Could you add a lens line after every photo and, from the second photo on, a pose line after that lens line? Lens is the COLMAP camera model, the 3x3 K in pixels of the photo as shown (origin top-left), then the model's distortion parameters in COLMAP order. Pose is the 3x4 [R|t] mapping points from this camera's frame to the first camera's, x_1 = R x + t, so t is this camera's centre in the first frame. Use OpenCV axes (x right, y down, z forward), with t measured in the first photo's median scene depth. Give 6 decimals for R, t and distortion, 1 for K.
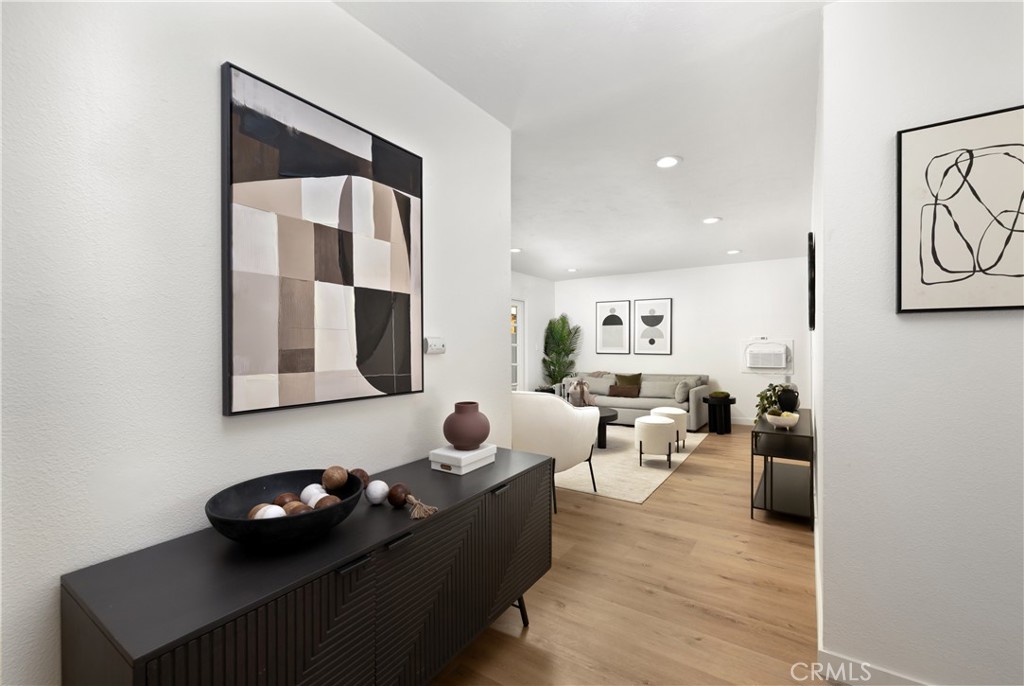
lens RADIAL K [[432.4, 0, 512.5], [0, 432.4, 344.2], [0, 0, 1]] dist [0.002758, 0.000942]
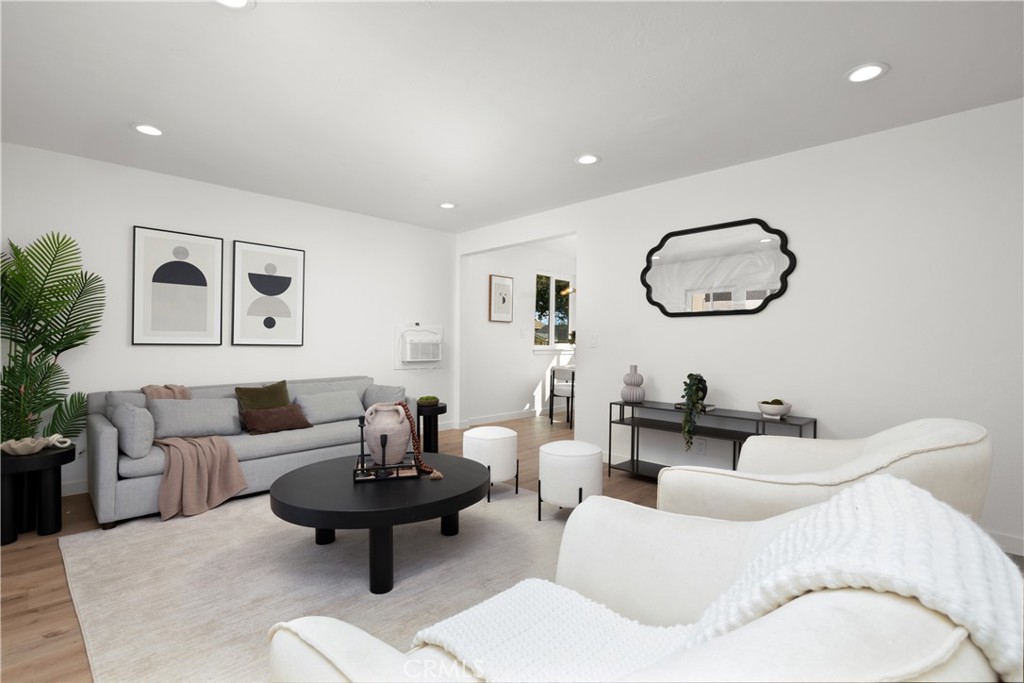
lens RADIAL K [[486.0, 0, 511.7], [0, 486.0, 343.6], [0, 0, 1]] dist [-0.008861, 0.001572]
pose [[0.189542, 0.002831, 0.981869, -0.272262], [-0.010453, 0.999945, -0.000865, 0.022031], [-0.981817, -0.010099, 0.189561, 0.709823]]
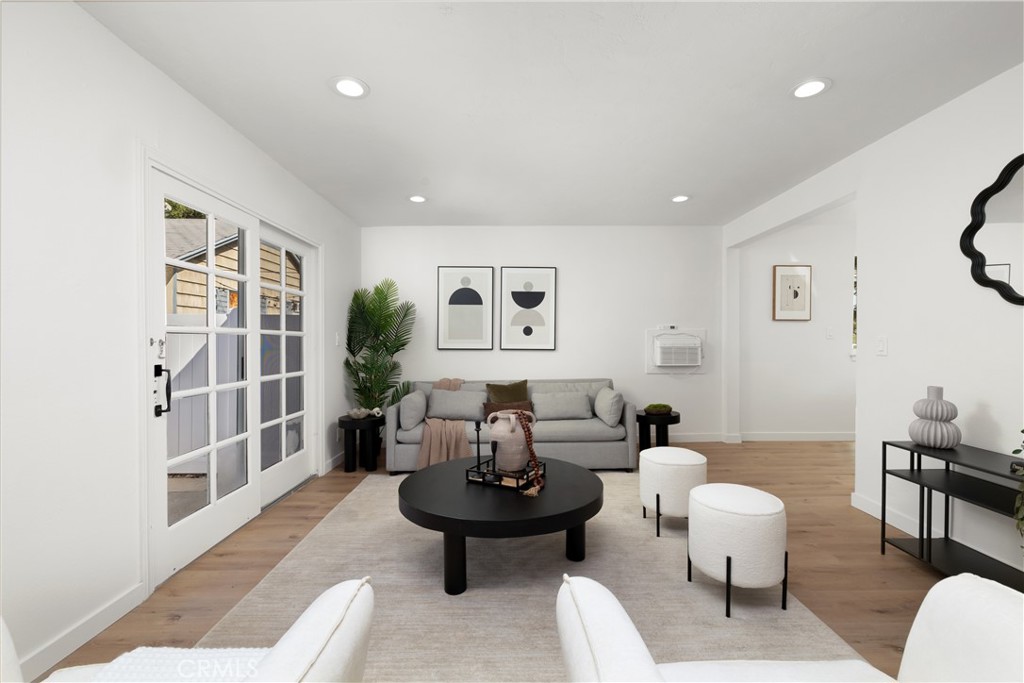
lens RADIAL K [[432.4, 0, 512.4], [0, 432.4, 343.7], [0, 0, 1]] dist [0.002758, 0.000942]
pose [[0.825517, -0.001426, 0.564375, -0.087739], [-0.003273, 0.999968, 0.007315, 0.010920], [-0.564367, -0.007886, 0.825486, 0.567759]]
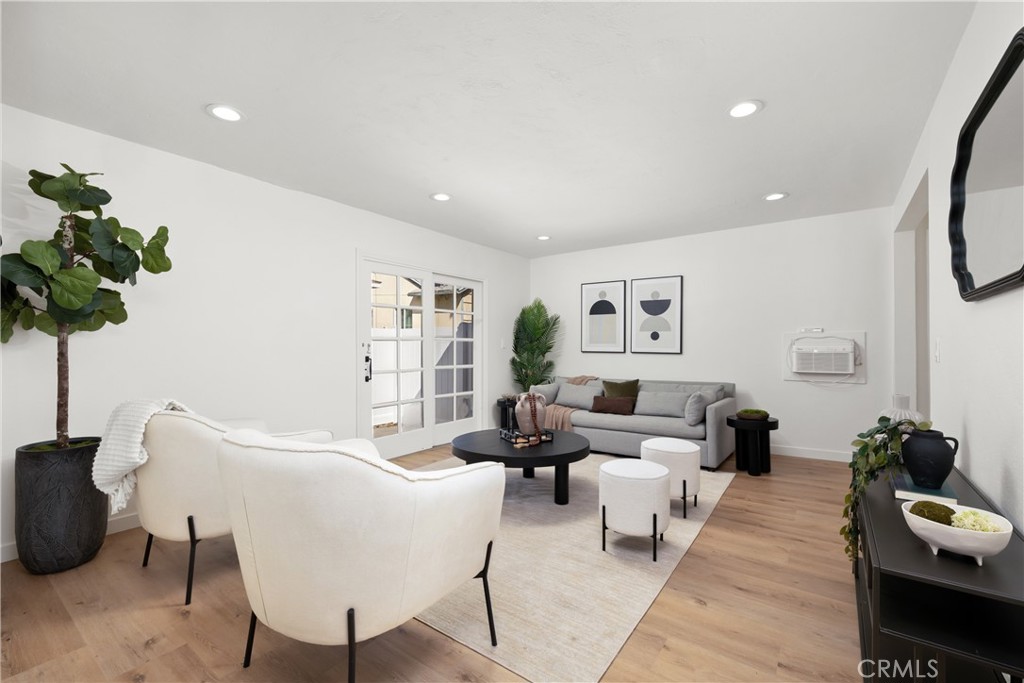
lens RADIAL K [[432.4, 0, 511.1], [0, 432.4, 341.9], [0, 0, 1]] dist [0.002758, 0.000942]
pose [[0.999026, 0.002882, -0.044036, 0.137451], [-0.003086, 0.999985, -0.004559, 0.010050], [0.044022, 0.004691, 0.999020, 0.319601]]
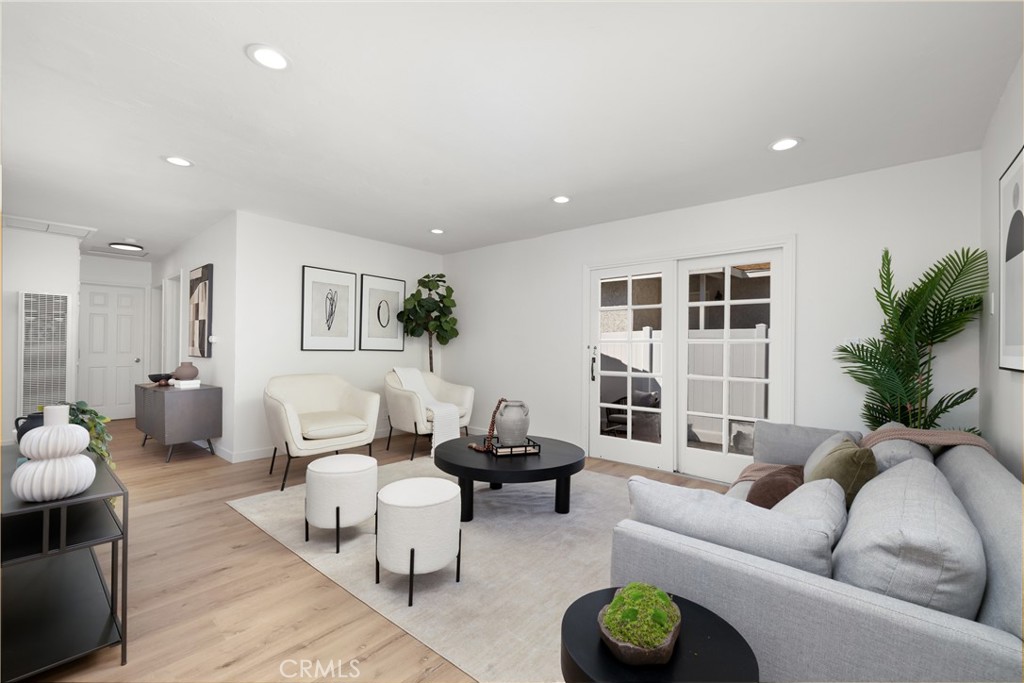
lens RADIAL K [[432.4, 0, 511.3], [0, 432.4, 345.8], [0, 0, 1]] dist [0.002758, 0.000942]
pose [[-0.125760, -0.006924, -0.992037, 0.639589], [-0.010155, 0.999932, -0.005692, 0.015626], [0.992009, 0.009359, -0.125822, 0.958589]]
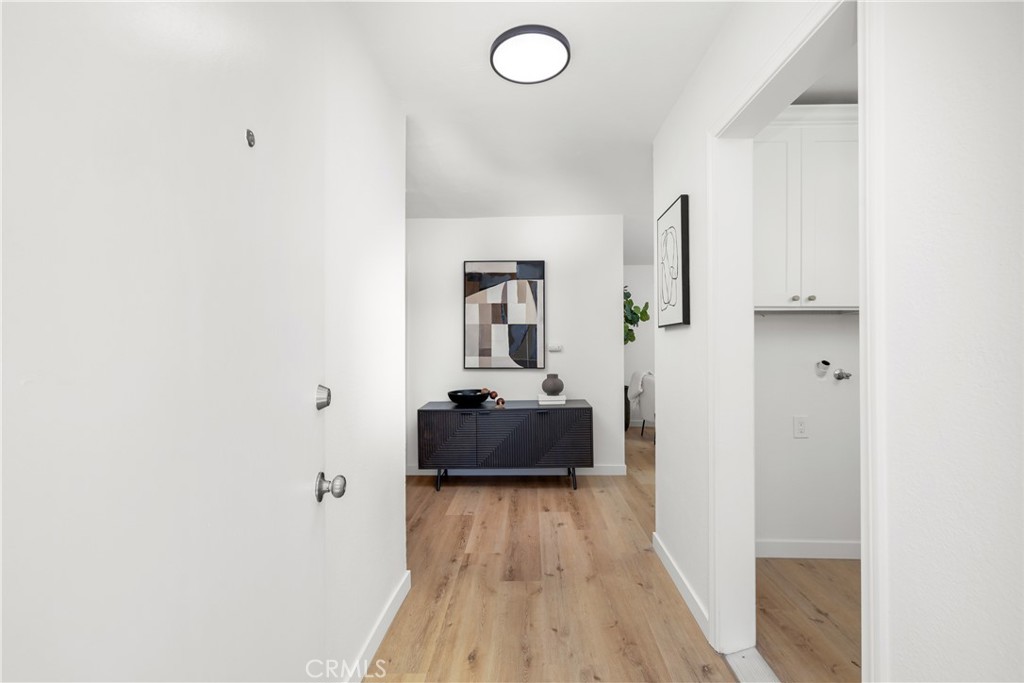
lens RADIAL K [[432.4, 0, 516.5], [0, 432.4, 345.4], [0, 0, 1]] dist [0.002758, 0.000942]
pose [[0.524384, 0.000464, -0.851482, 0.496456], [0.004268, 0.999986, 0.003174, -0.004164], [0.851471, -0.005298, 0.524375, -0.081185]]
